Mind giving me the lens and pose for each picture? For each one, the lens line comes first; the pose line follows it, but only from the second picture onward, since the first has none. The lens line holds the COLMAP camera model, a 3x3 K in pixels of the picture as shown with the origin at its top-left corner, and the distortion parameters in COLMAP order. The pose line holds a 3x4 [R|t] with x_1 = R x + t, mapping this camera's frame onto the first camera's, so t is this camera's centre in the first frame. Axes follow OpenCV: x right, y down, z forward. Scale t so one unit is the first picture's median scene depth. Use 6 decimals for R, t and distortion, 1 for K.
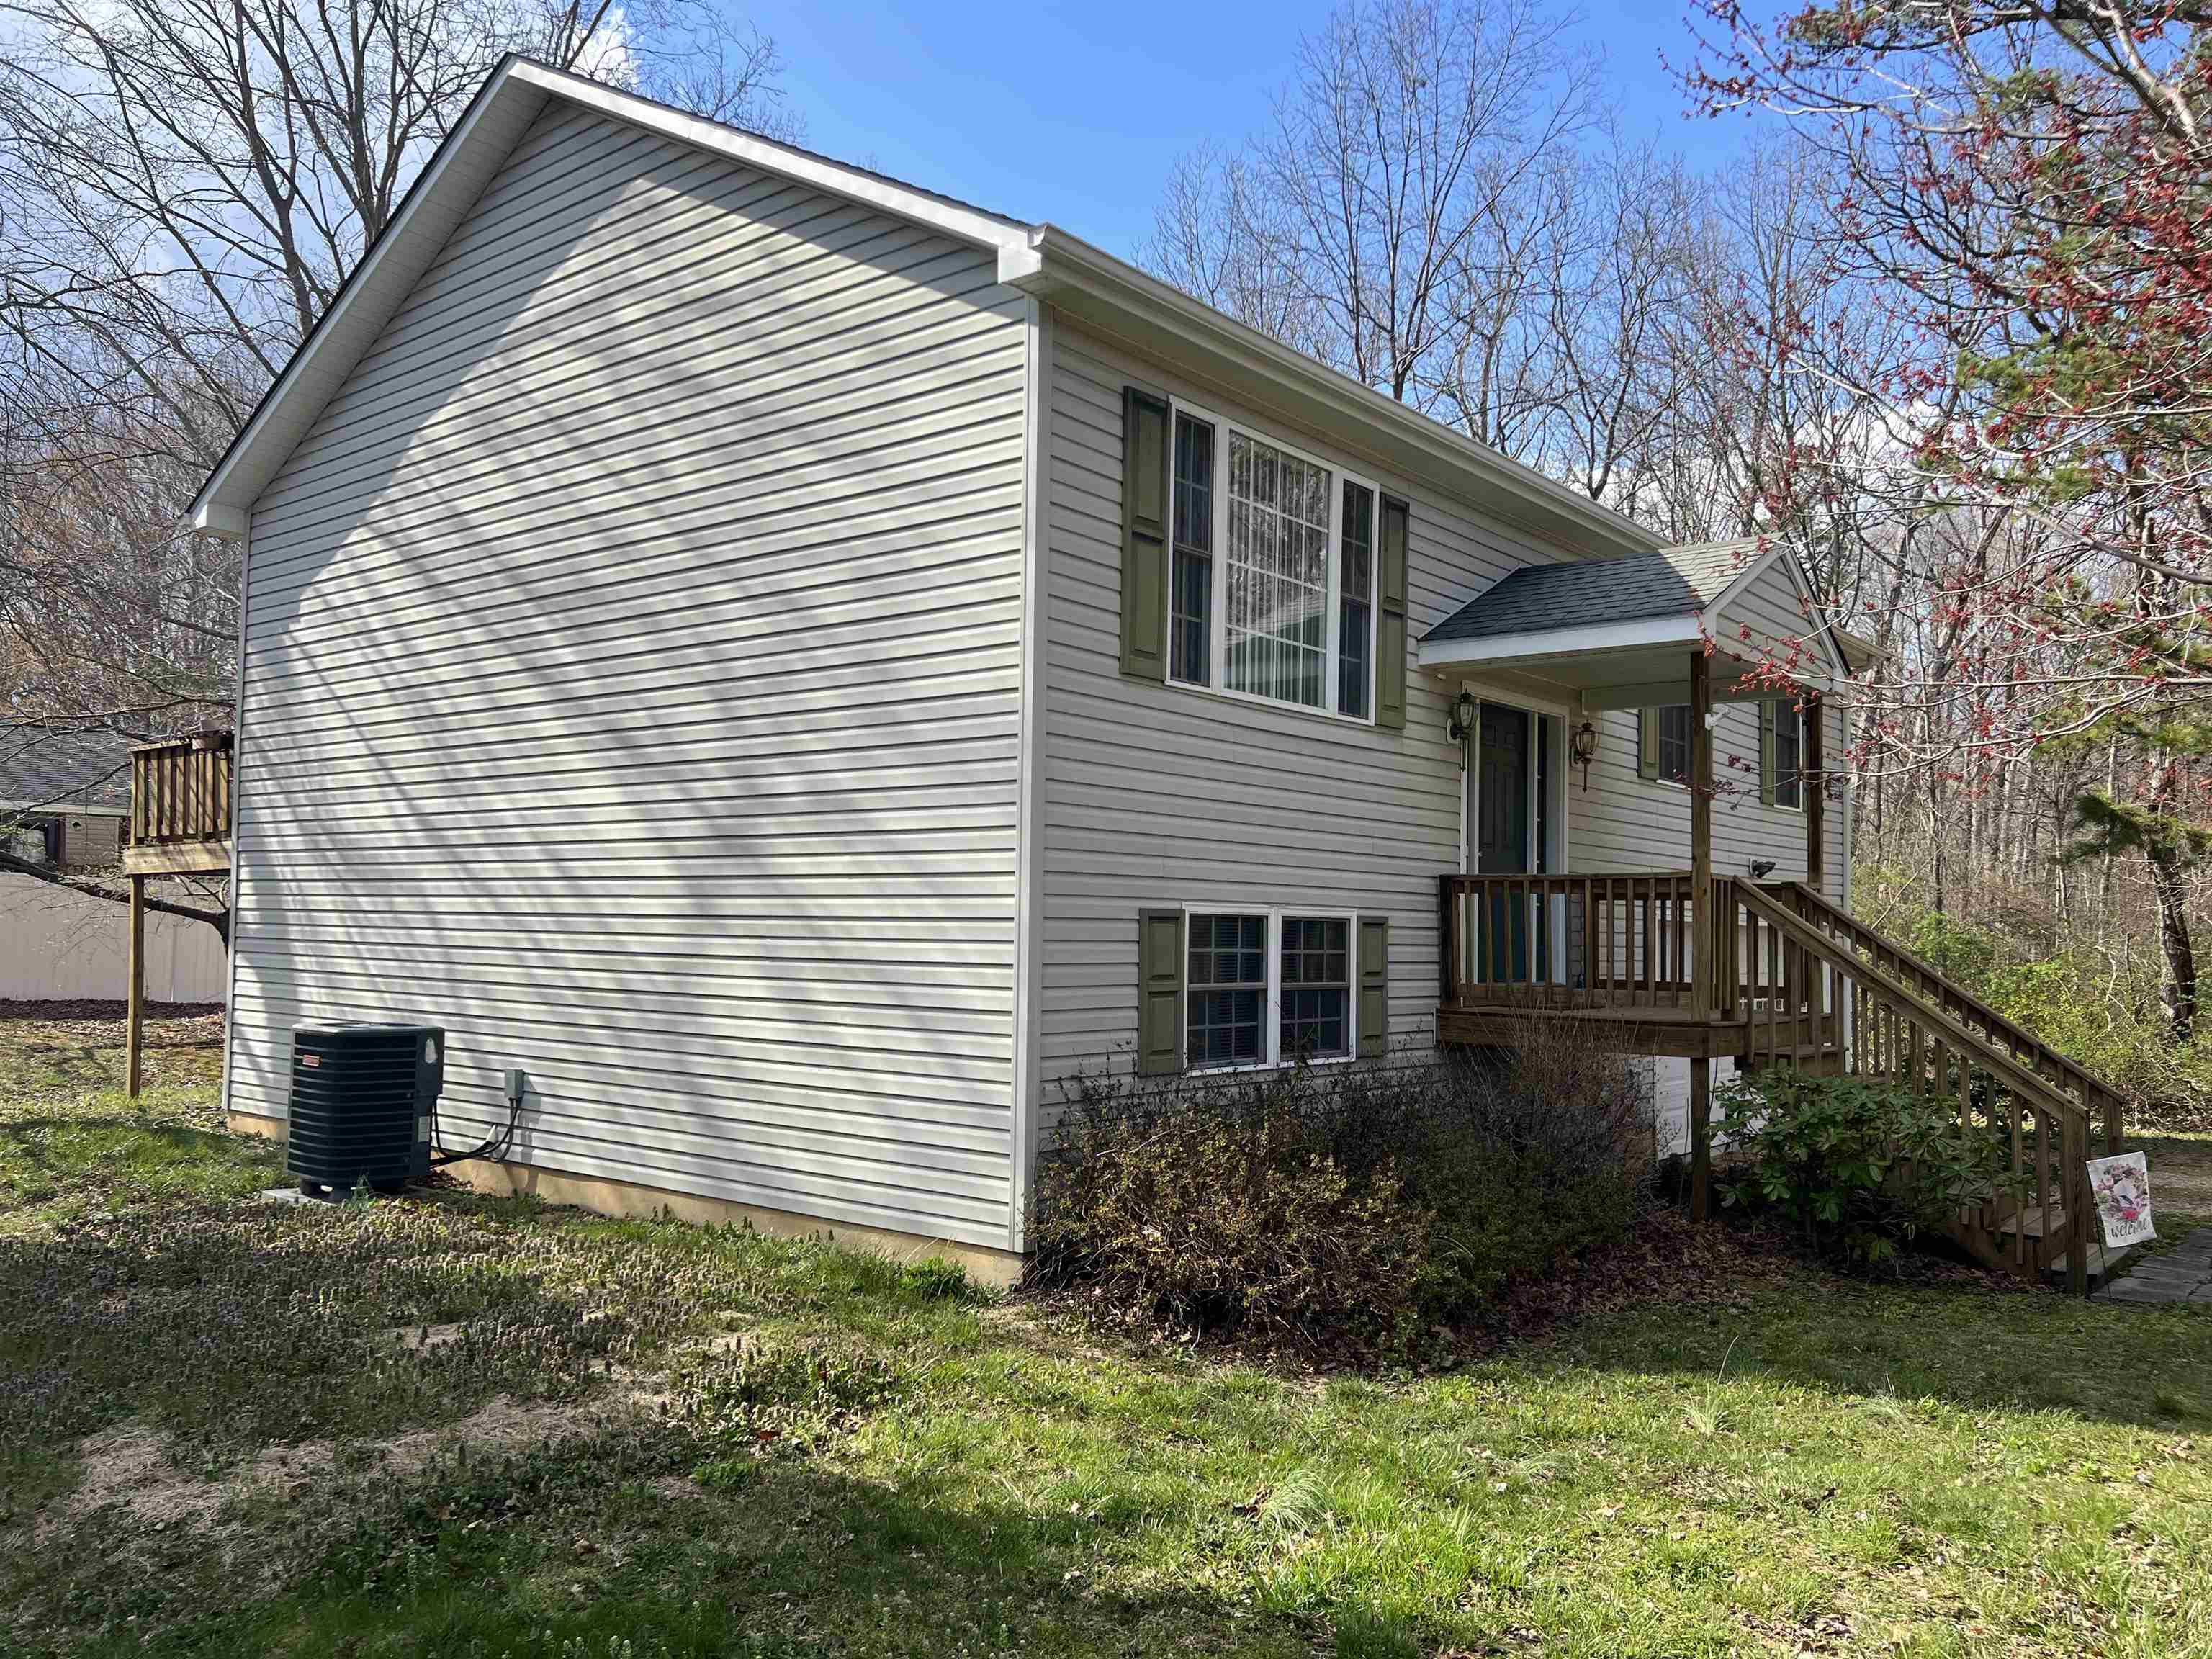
lens RADIAL K [[1665.7, 0, 1106.0], [0, 1665.7, 829.5], [0, 0, 1]] dist [0.103402, -0.411610]
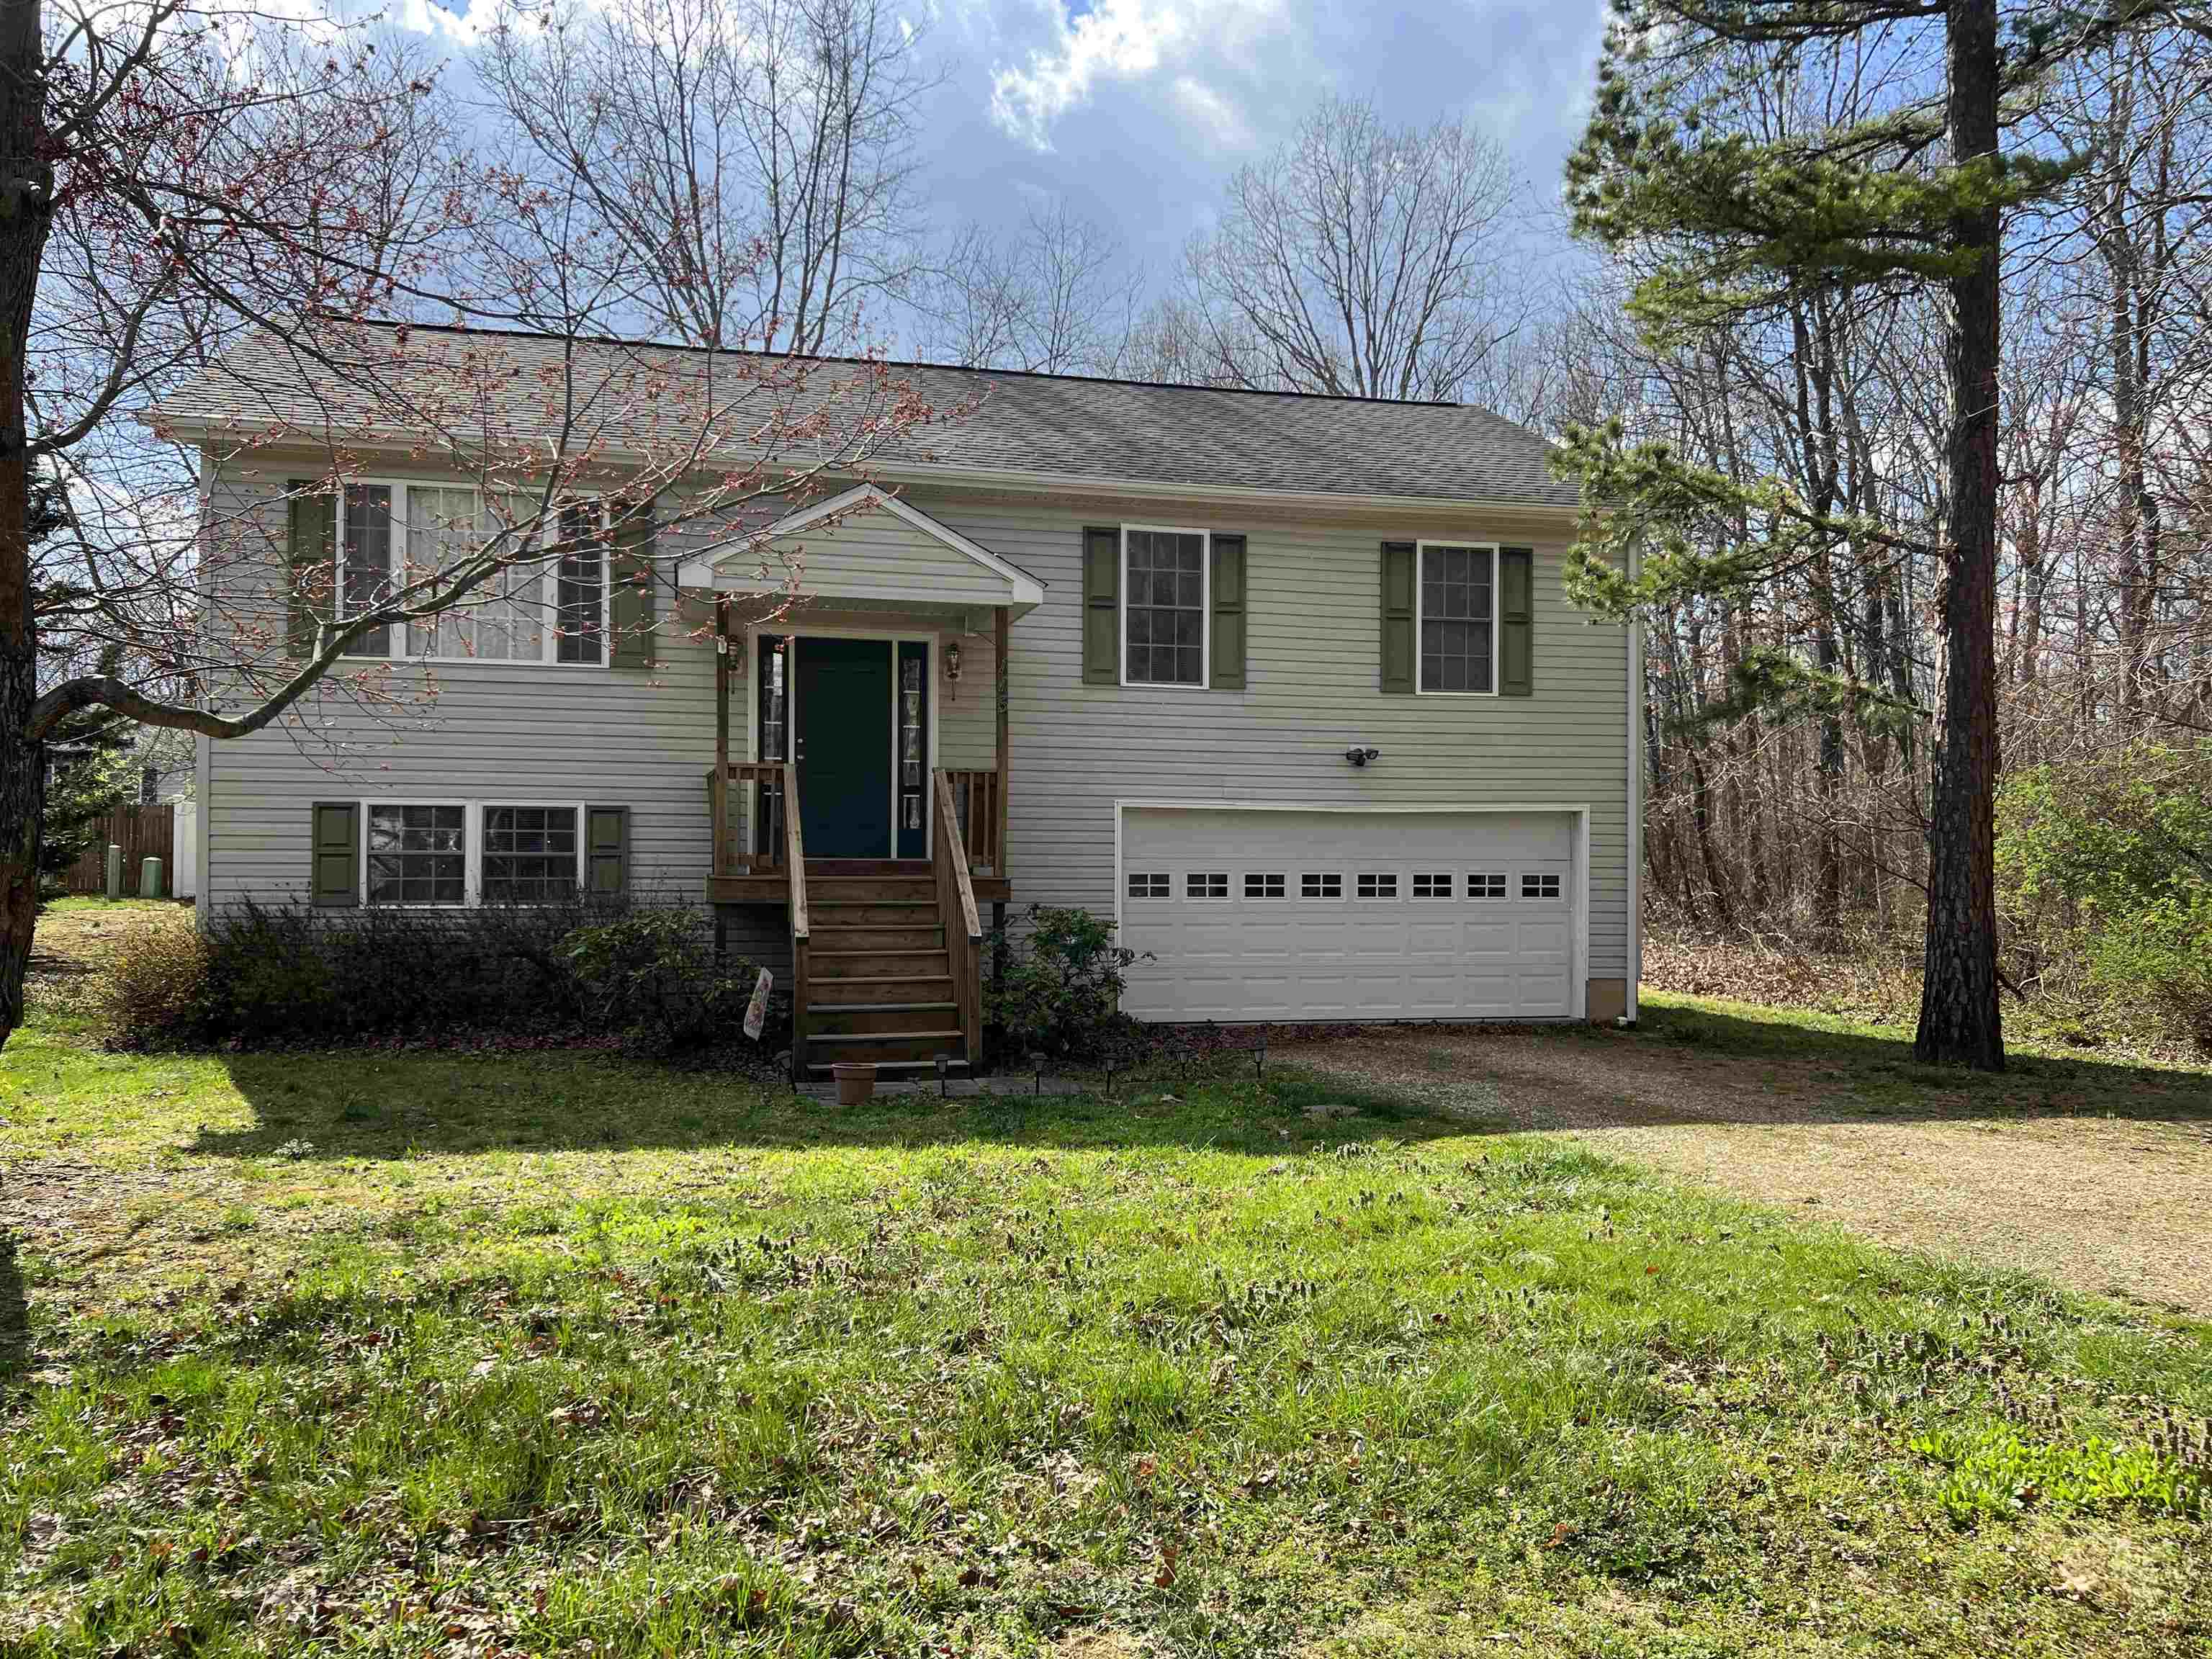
lens RADIAL K [[1665.7, 0, 1106.0], [0, 1665.7, 829.5], [0, 0, 1]] dist [0.103402, -0.411610]
pose [[0.793684, 0.002874, -0.608323, 1.351384], [0.033475, 0.998267, 0.048392, 0.017743], [0.607408, -0.058772, 0.792213, 0.152747]]
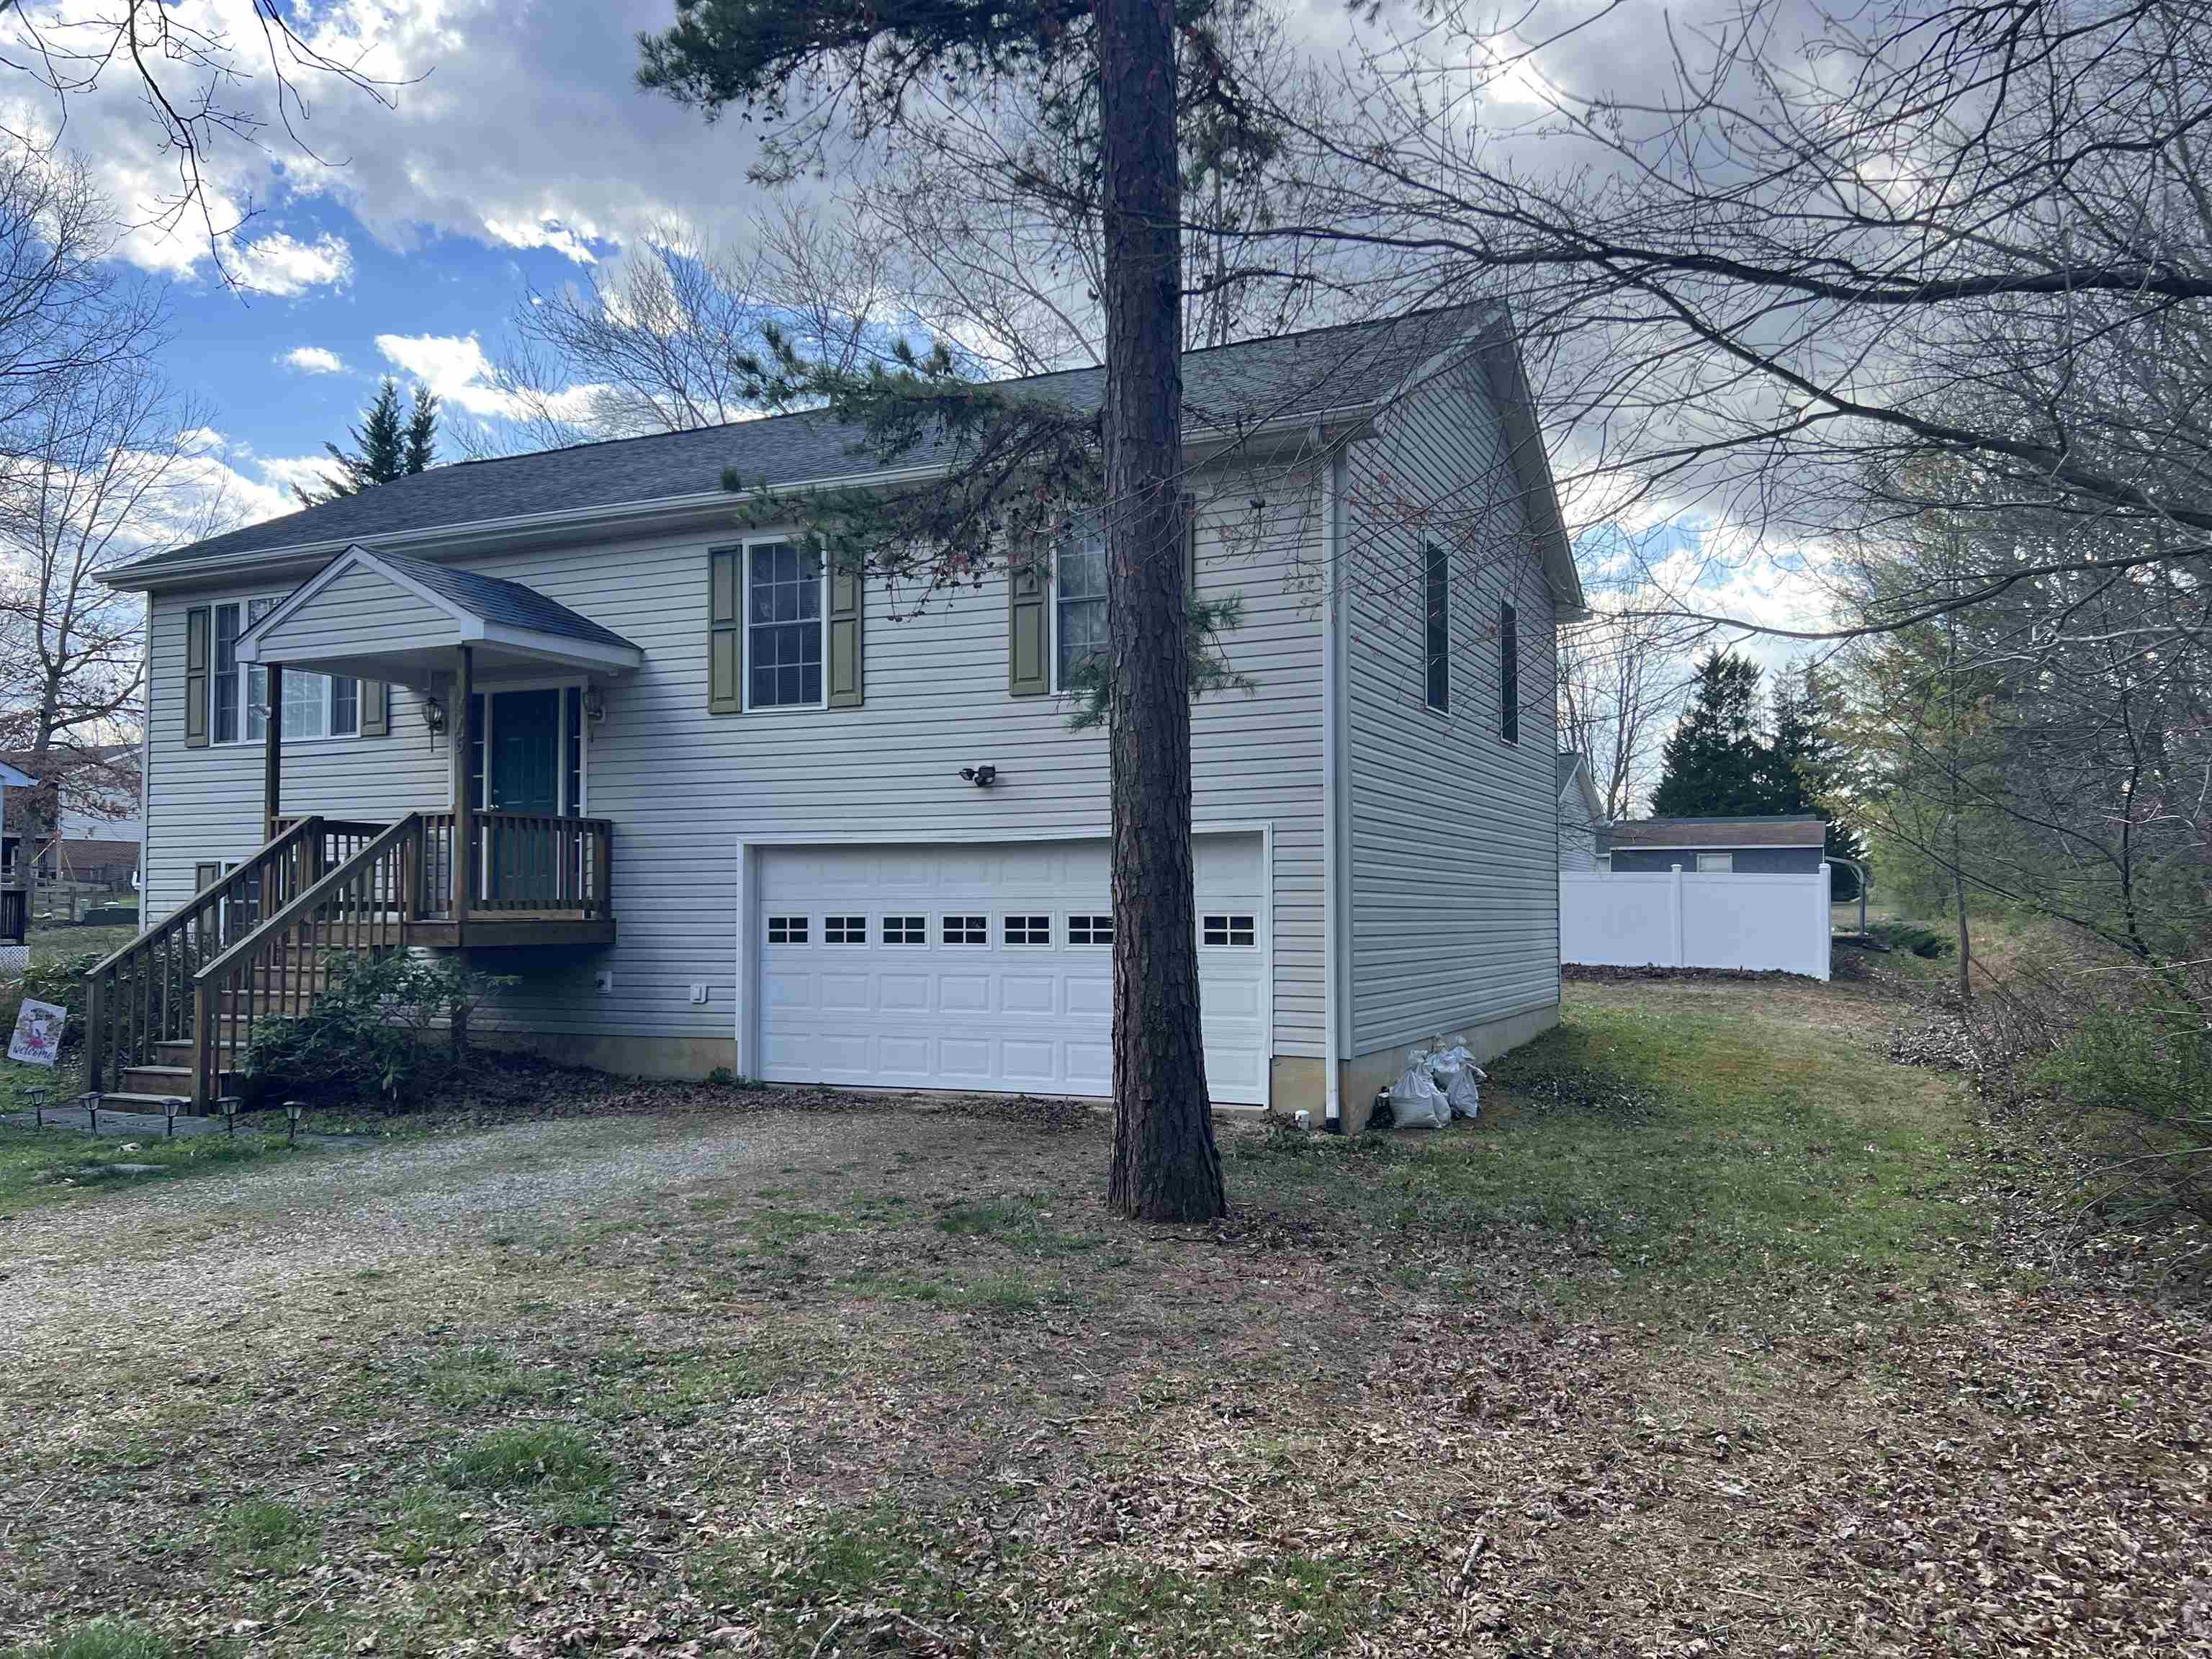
lens RADIAL K [[1665.7, 0, 1106.0], [0, 1665.7, 829.5], [0, 0, 1]] dist [0.103402, -0.411610]
pose [[0.262575, -0.035608, -0.964254, 1.865100], [0.076382, 0.996950, -0.016015, 0.102902], [0.961884, -0.069446, 0.264494, 1.273546]]
